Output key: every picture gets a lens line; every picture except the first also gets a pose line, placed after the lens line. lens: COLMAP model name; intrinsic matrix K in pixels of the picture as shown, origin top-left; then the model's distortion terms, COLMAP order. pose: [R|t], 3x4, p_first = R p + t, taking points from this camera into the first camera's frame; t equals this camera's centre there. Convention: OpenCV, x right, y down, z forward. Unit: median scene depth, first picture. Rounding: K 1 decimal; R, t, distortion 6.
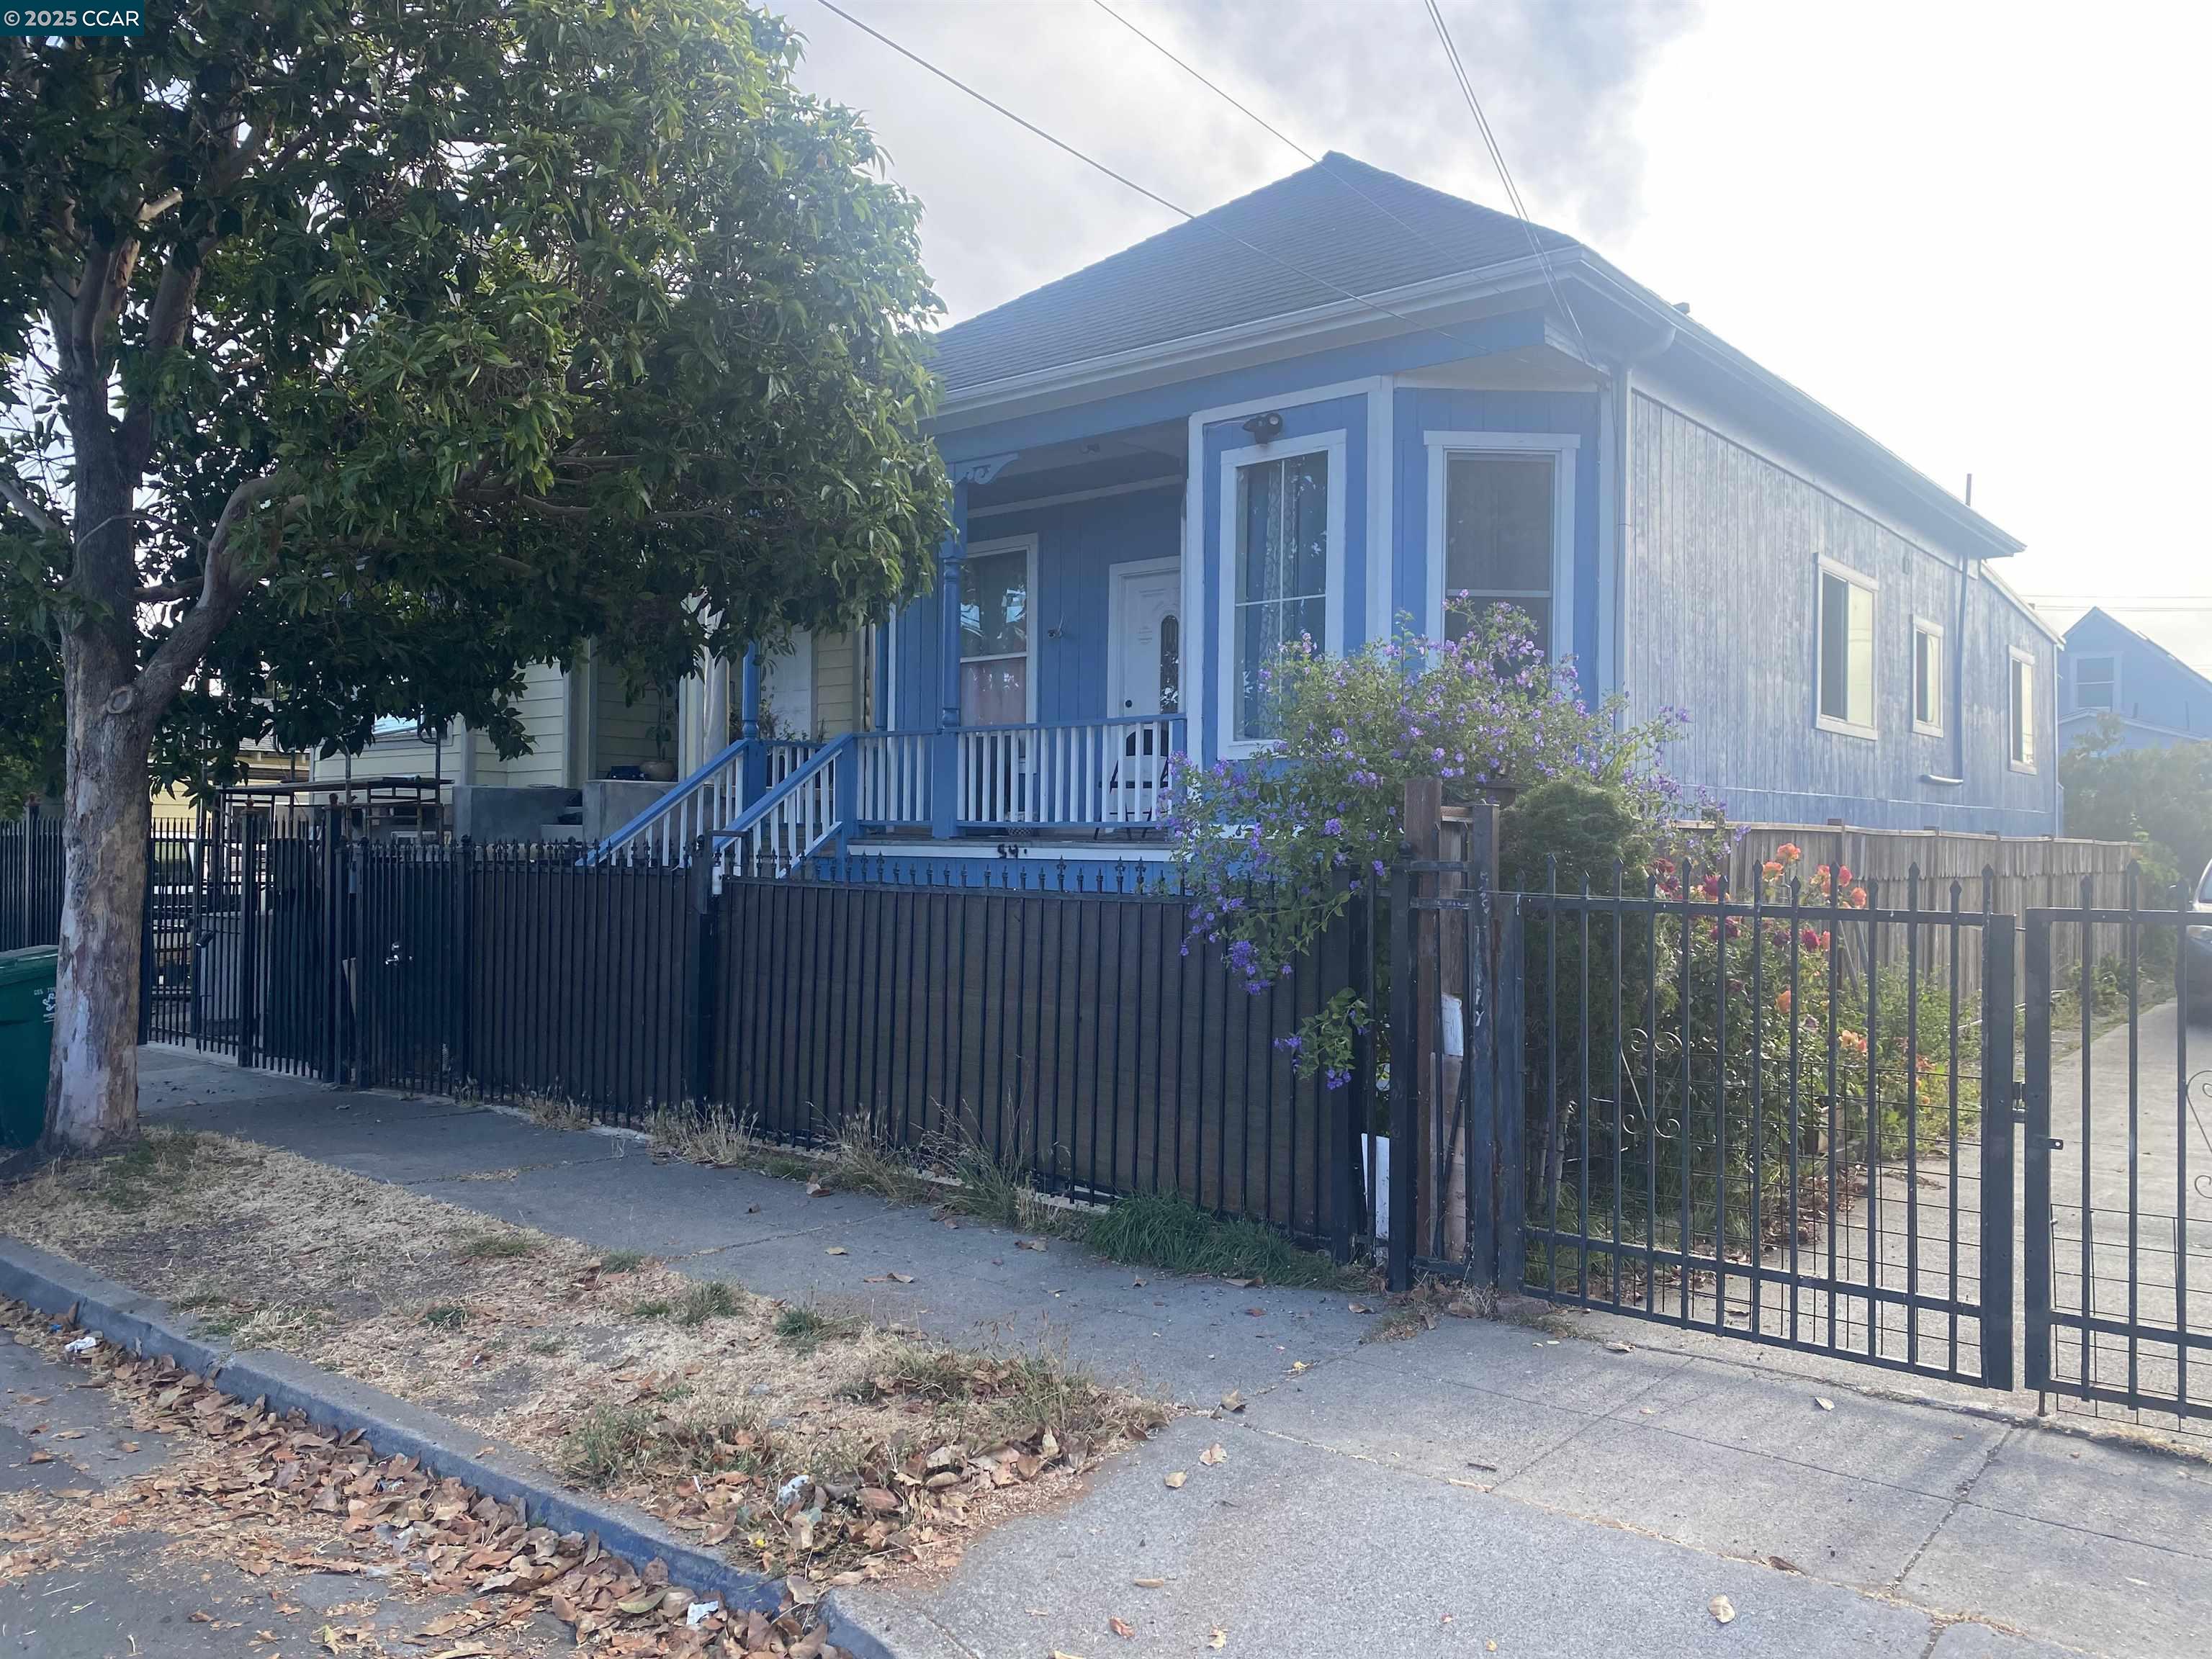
lens RADIAL K [[1659.3, 0, 1117.2], [0, 1659.3, 816.0], [0, 0, 1]] dist [0.120635, -0.222063]
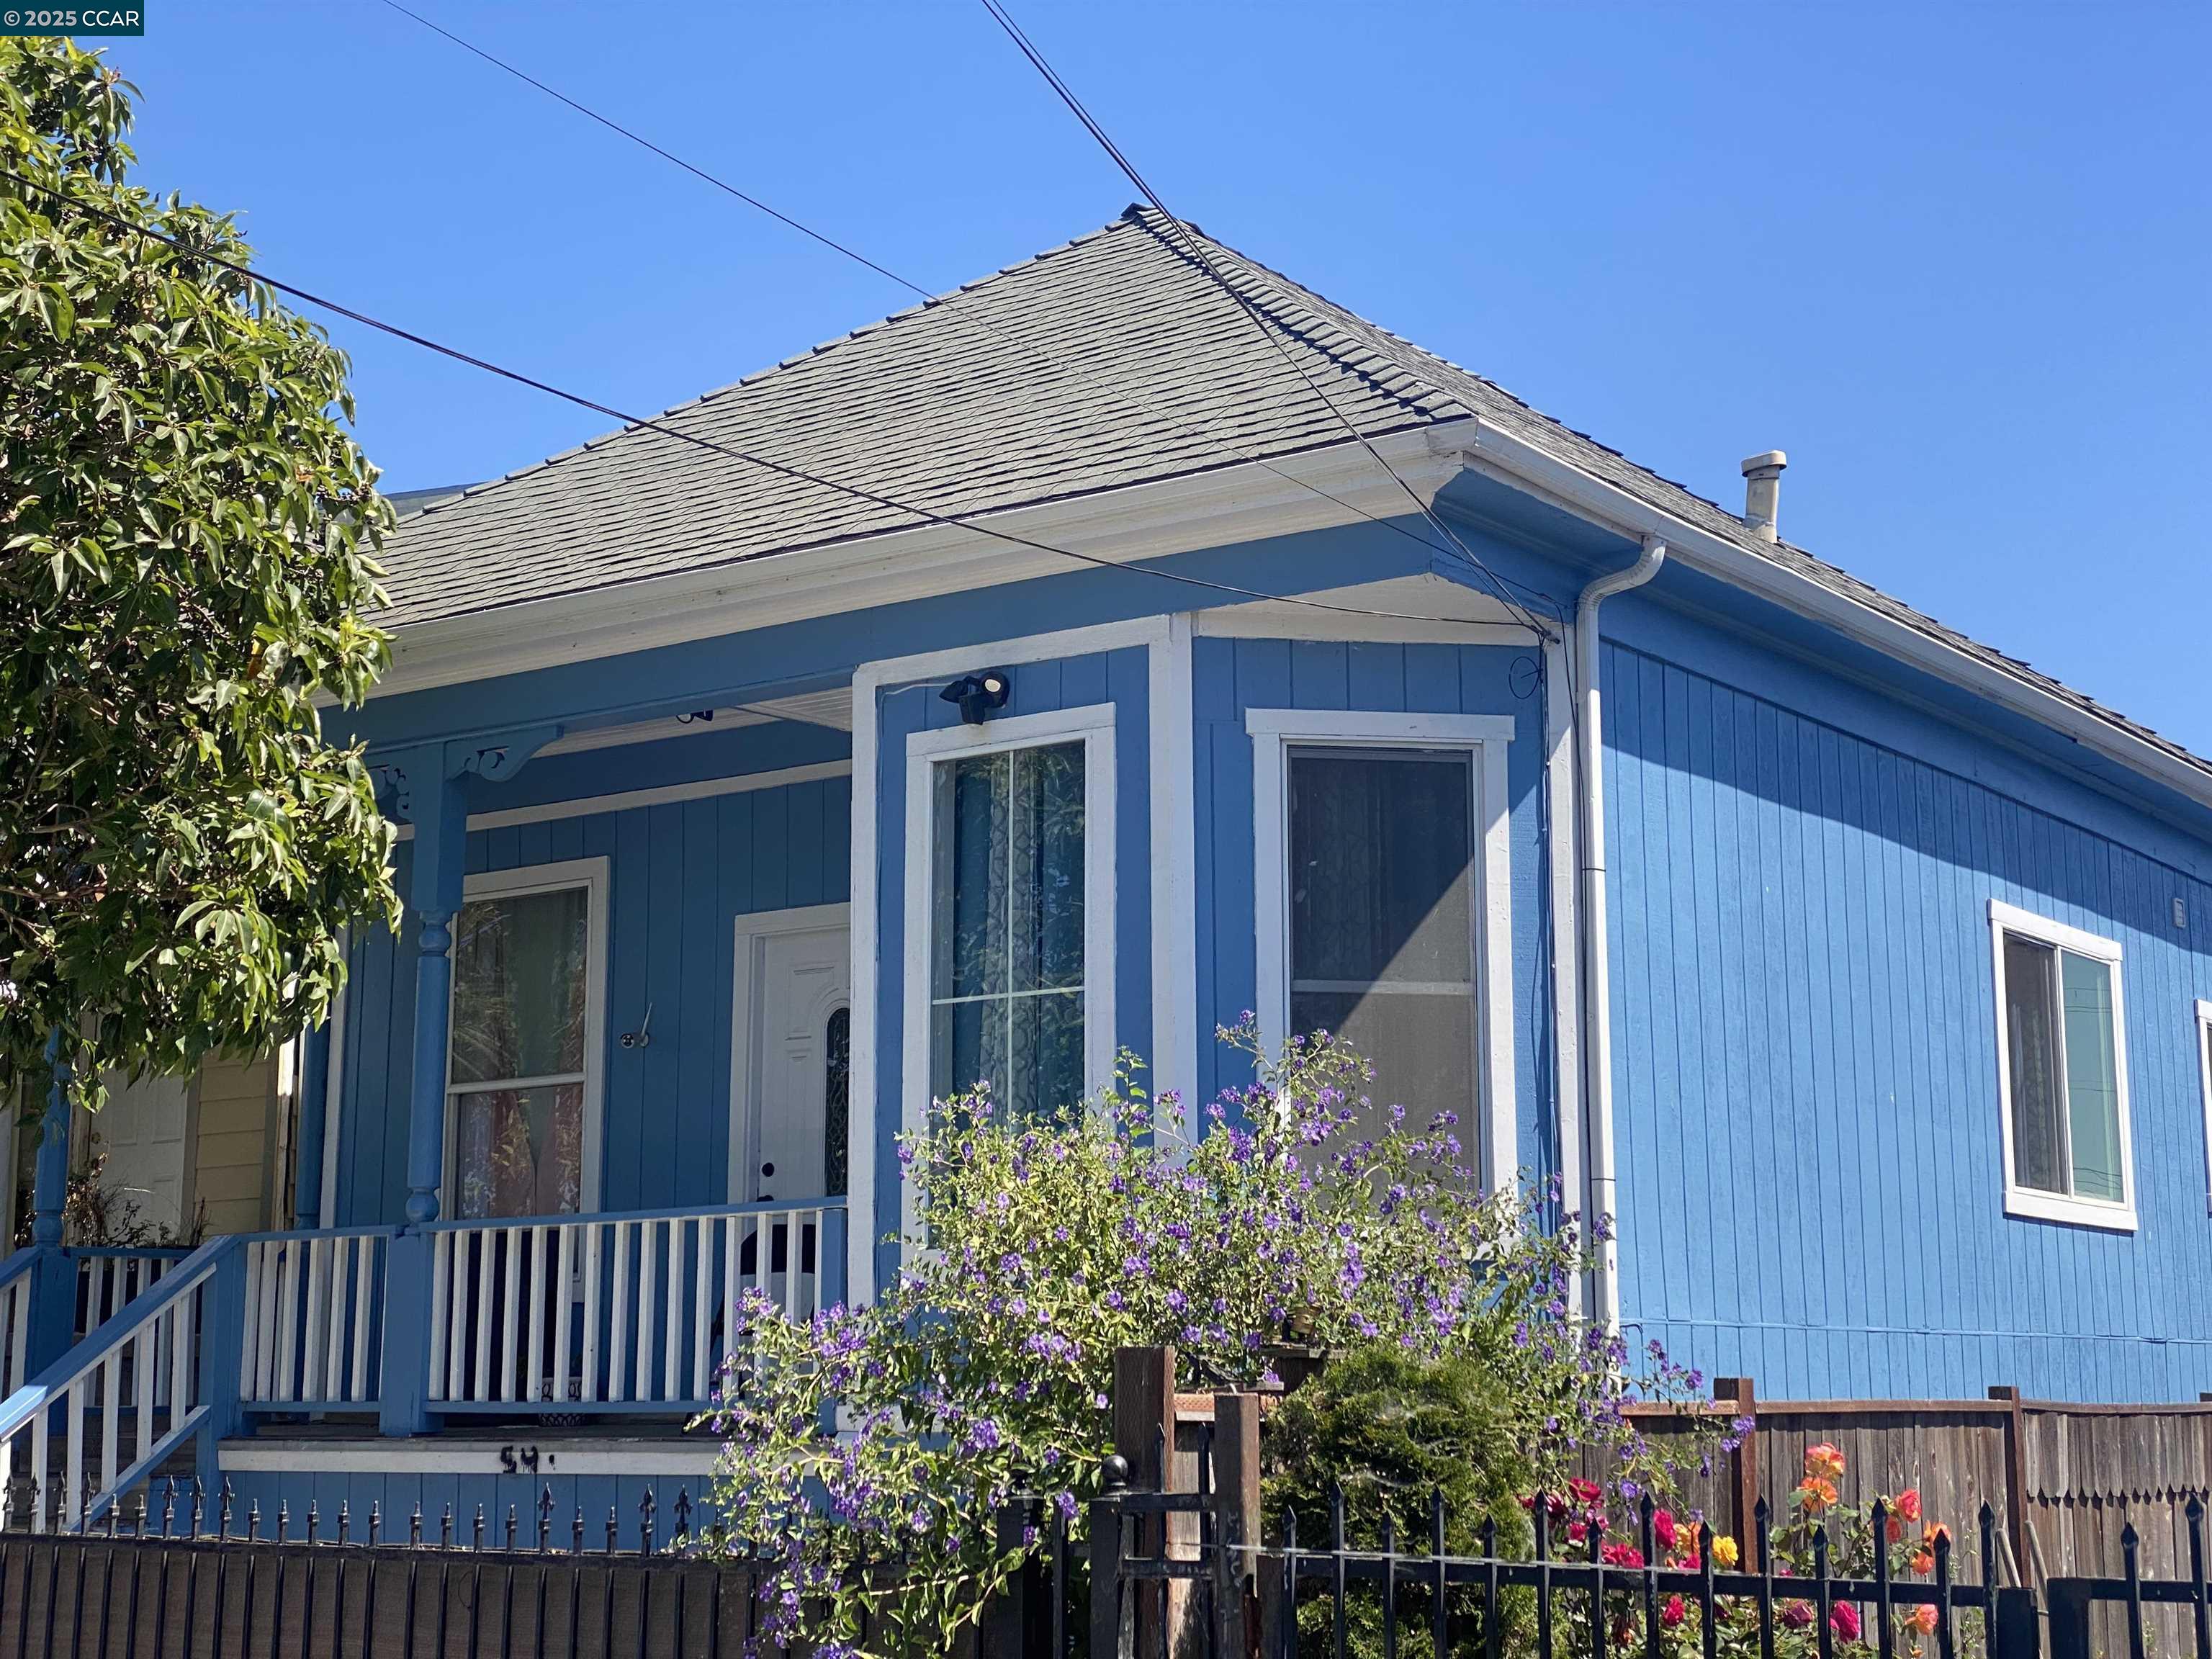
lens RADIAL K [[3262.8, 0, 1112.7], [0, 3262.8, 779.8], [0, 0, 1]] dist [0.126504, -0.111706]
pose [[0.997475, 0.002084, 0.070983, 0.054110], [0.009994, 0.985501, -0.169377, -0.014375], [-0.070307, 0.169659, 0.982992, -0.098050]]
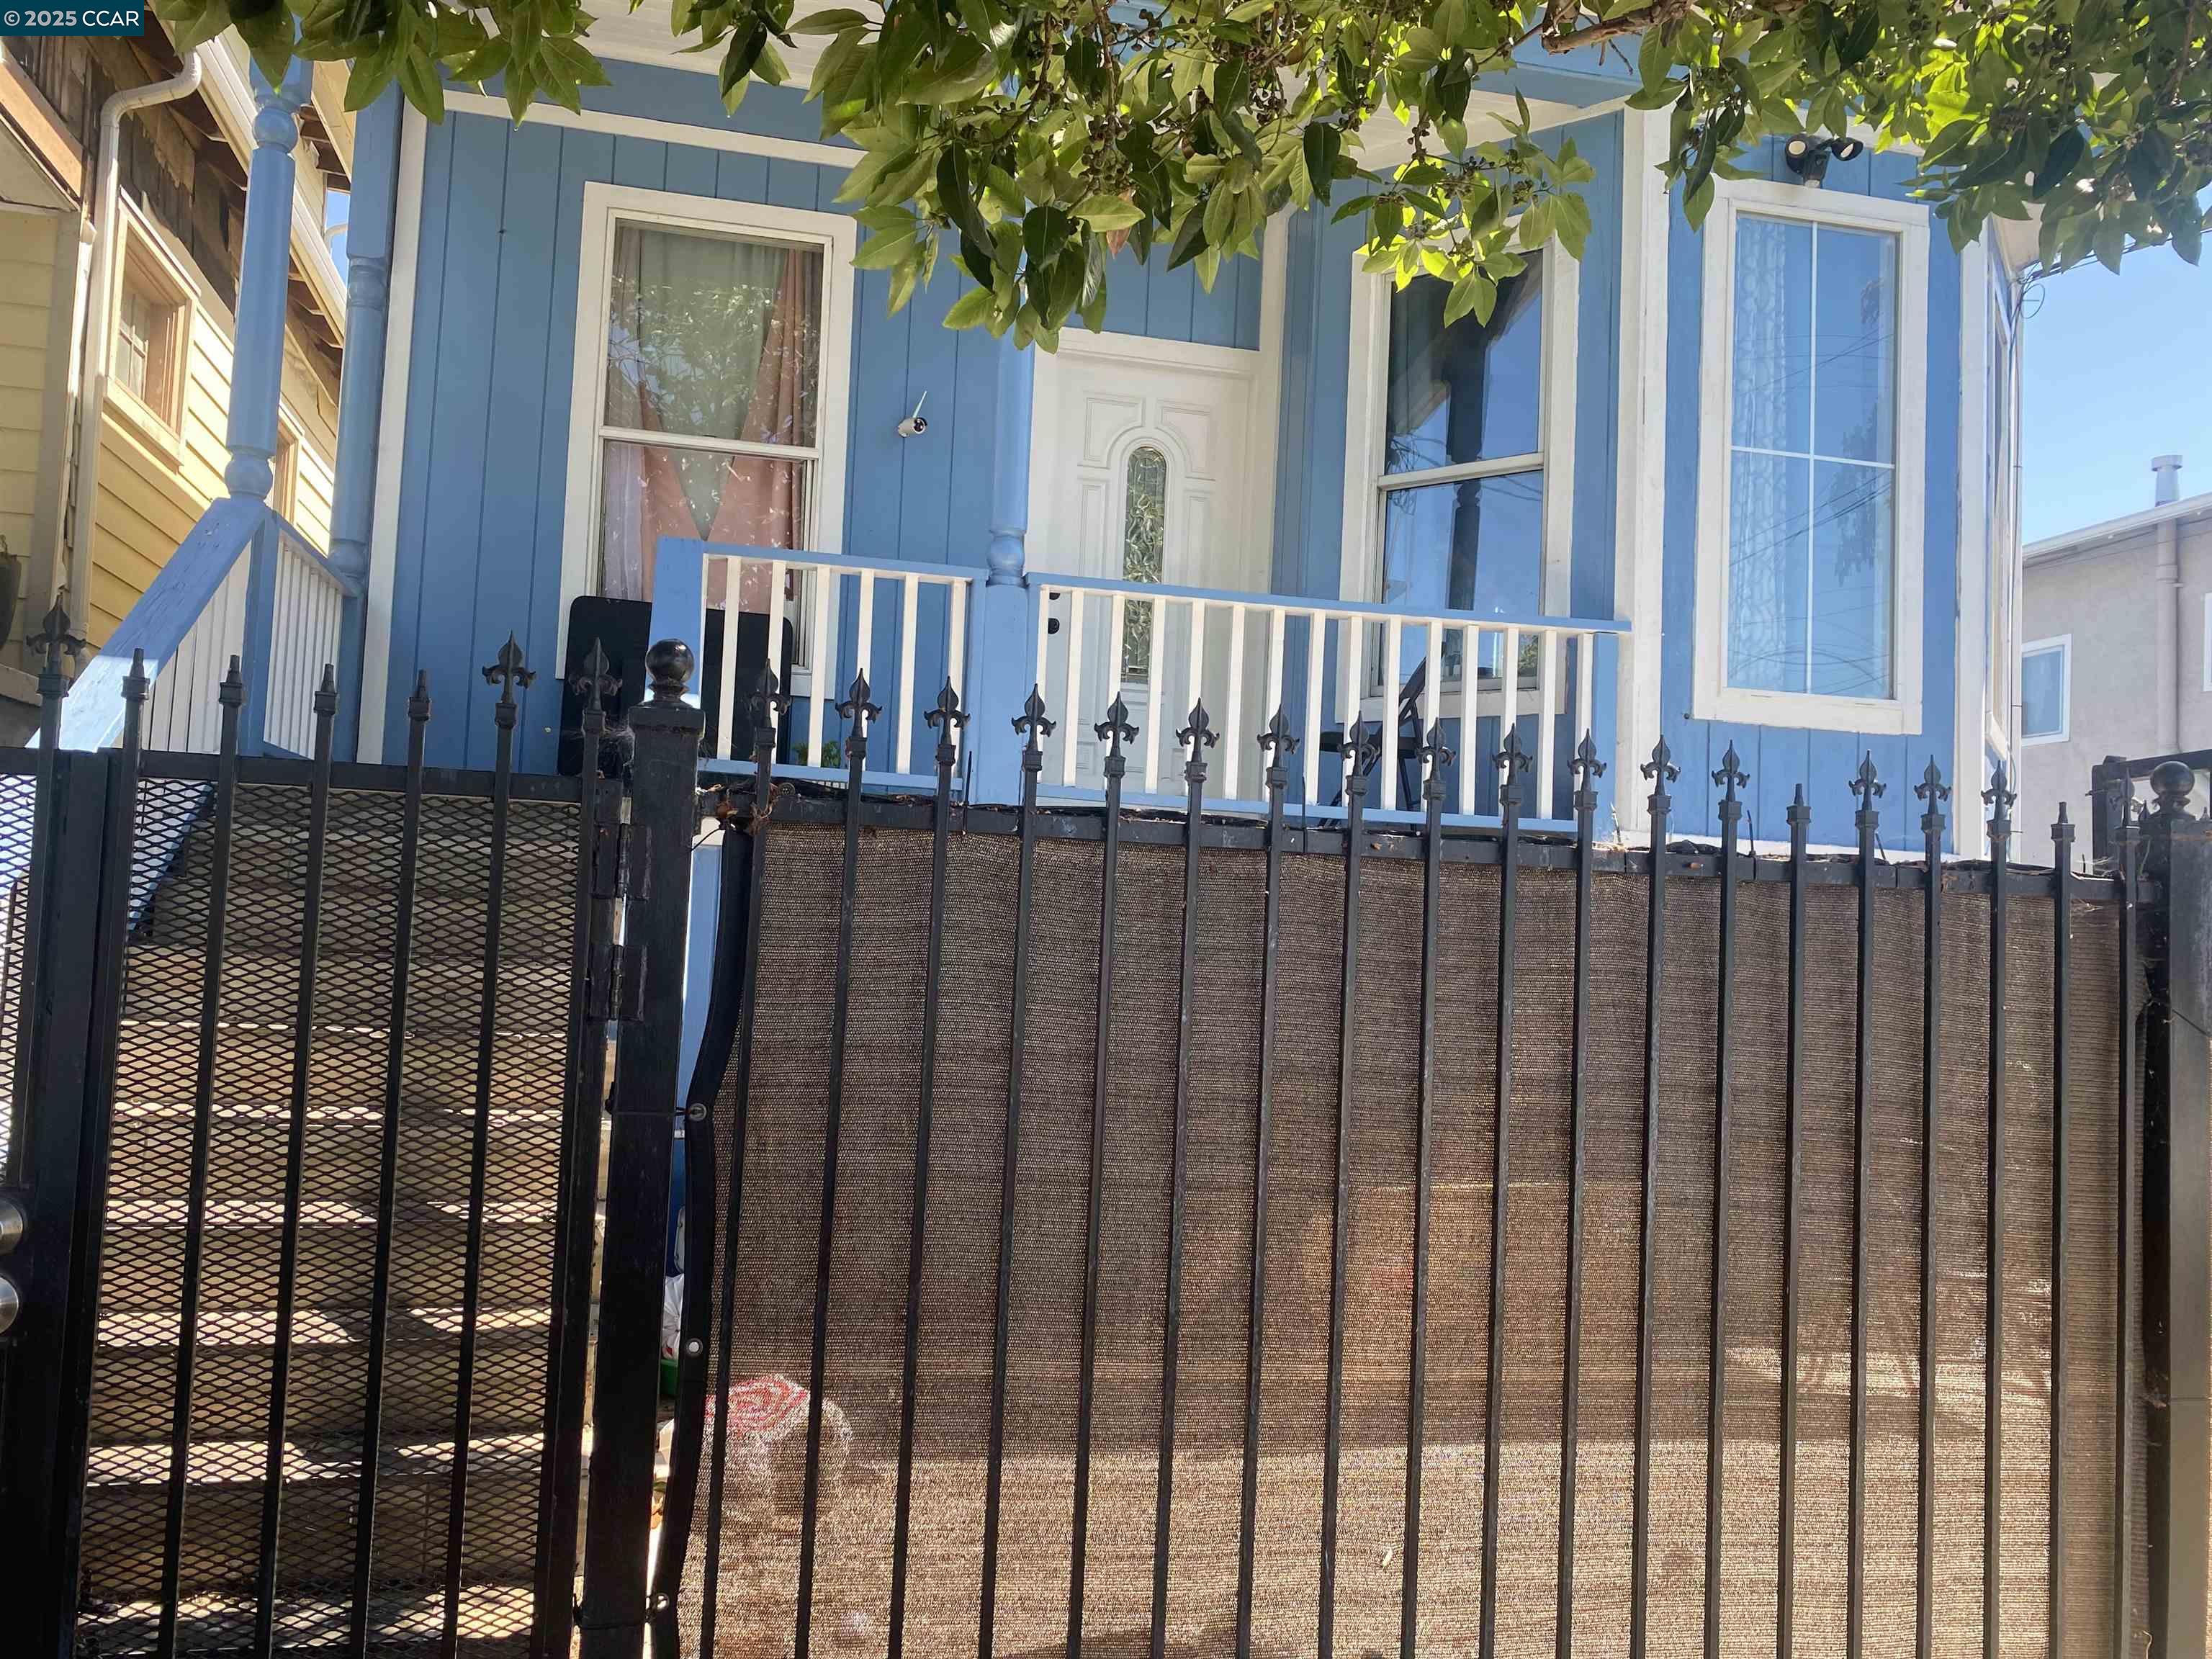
lens RADIAL K [[1680.9, 0, 1106.0], [0, 1680.9, 829.5], [0, 0, 1]] dist [0.037114, -0.064088]
pose [[0.601507, 0.061676, 0.796483, -0.512580], [-0.050683, 0.997953, -0.039001, 0.036700], [-0.797258, -0.016909, 0.603402, 0.822922]]
